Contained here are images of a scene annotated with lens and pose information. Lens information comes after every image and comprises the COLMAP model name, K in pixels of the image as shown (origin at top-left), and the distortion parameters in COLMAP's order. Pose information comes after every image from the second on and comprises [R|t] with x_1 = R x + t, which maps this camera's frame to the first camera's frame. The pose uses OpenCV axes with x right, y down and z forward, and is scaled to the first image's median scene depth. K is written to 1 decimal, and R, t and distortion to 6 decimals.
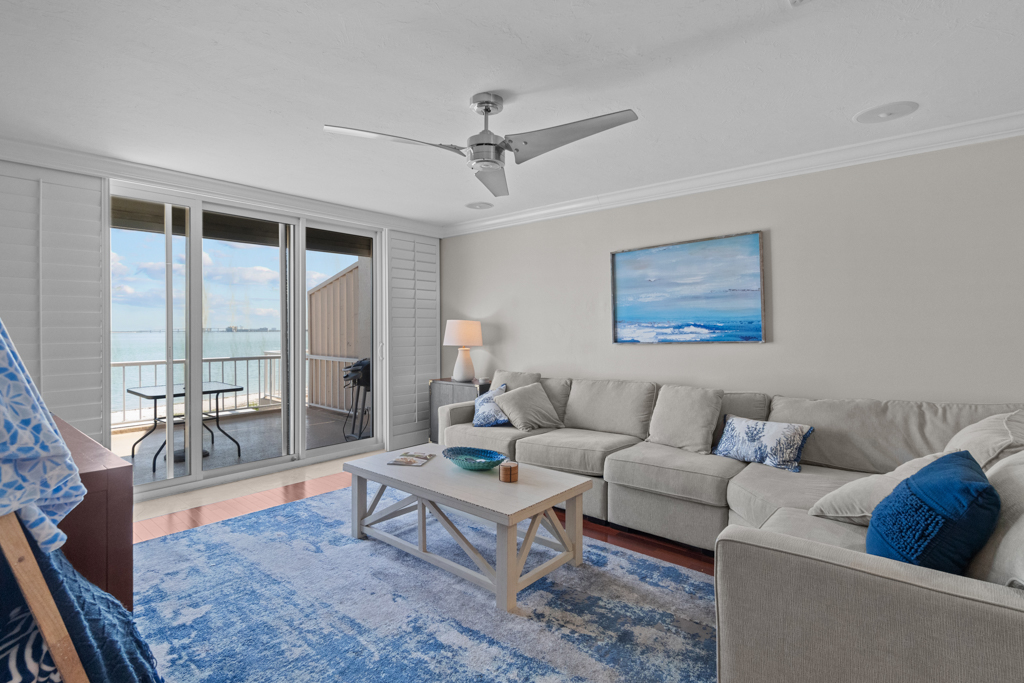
lens RADIAL K [[505.0, 0, 497.0], [0, 505.0, 333.9], [0, 0, 1]] dist [-0.000920, 0.000428]
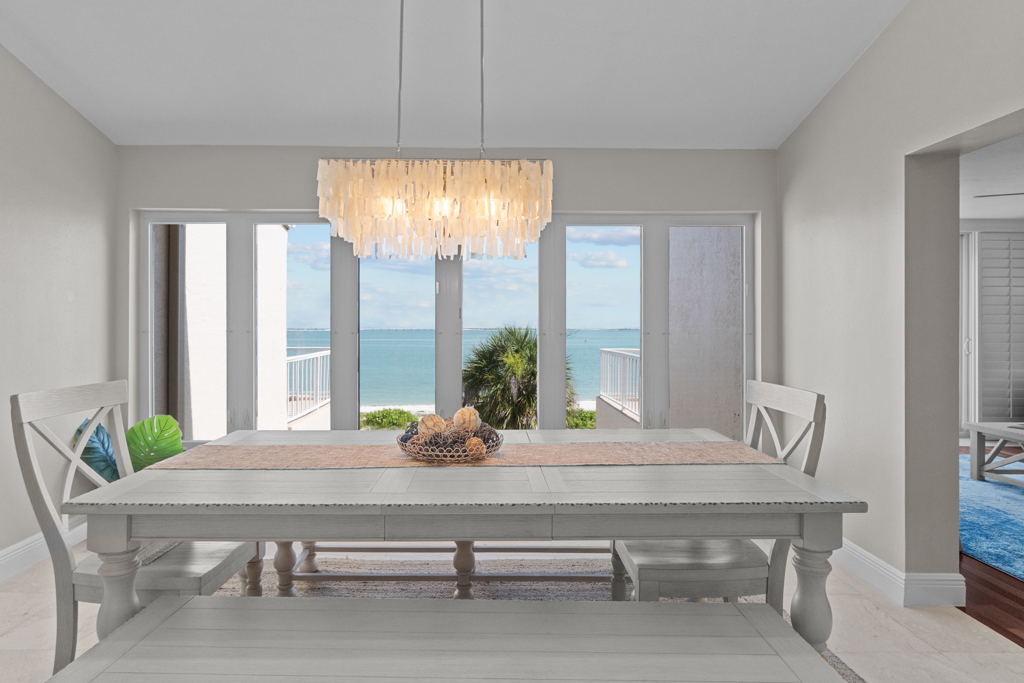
lens RADIAL K [[561.4, 0, 495.1], [0, 561.4, 330.2], [0, 0, 1]] dist [0.003103, 0.001514]
pose [[0.672644, 0.008652, -0.739915, -0.025137], [-0.014047, 0.999901, -0.001077, 0.021482], [0.739833, 0.011118, 0.672699, -0.713347]]
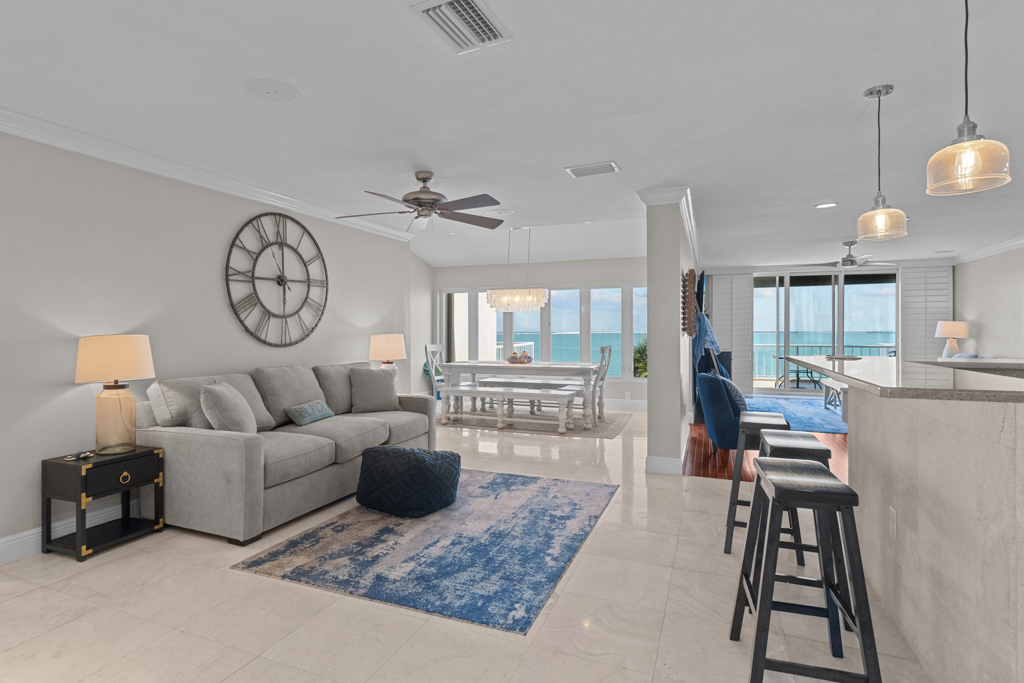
lens RADIAL K [[519.6, 0, 489.2], [0, 519.6, 337.7], [0, 0, 1]] dist [-0.018244, 0.011950]
pose [[0.320579, 0.014856, -0.947105, 1.242136], [-0.010392, 0.999872, 0.012166, 0.024416], [0.947165, 0.005942, 0.320692, -1.080405]]
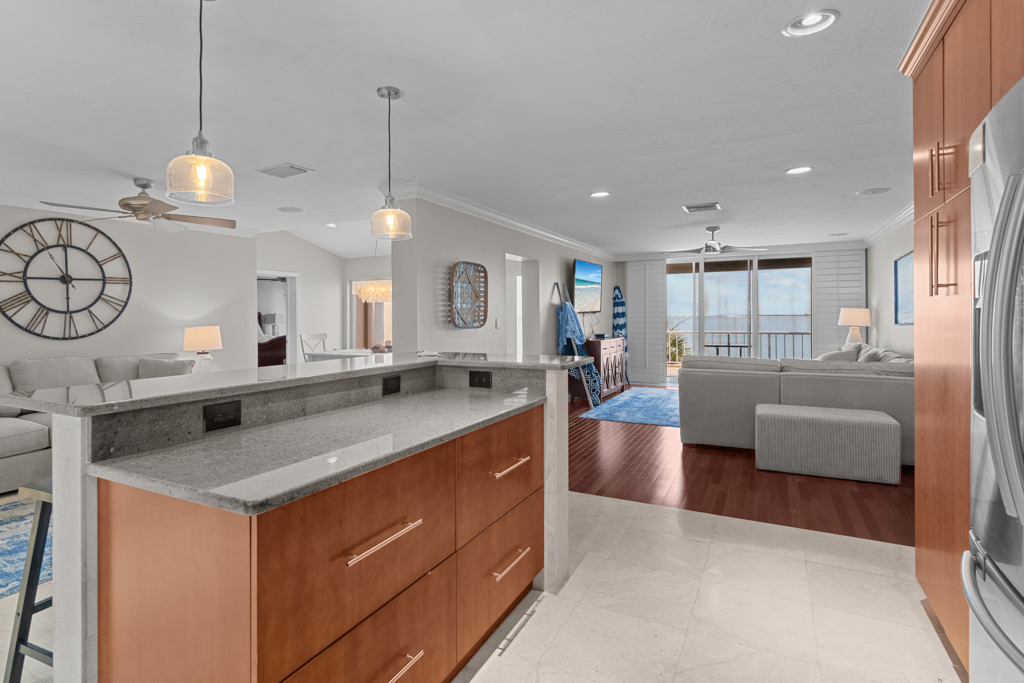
lens RADIAL K [[519.6, 0, 489.0], [0, 519.6, 316.2], [0, 0, 1]] dist [-0.018244, 0.011950]
pose [[0.229357, 0.003340, -0.973337, 1.449666], [-0.005471, 0.999983, 0.002143, -0.000951], [0.973327, 0.004833, 0.229371, -0.466397]]
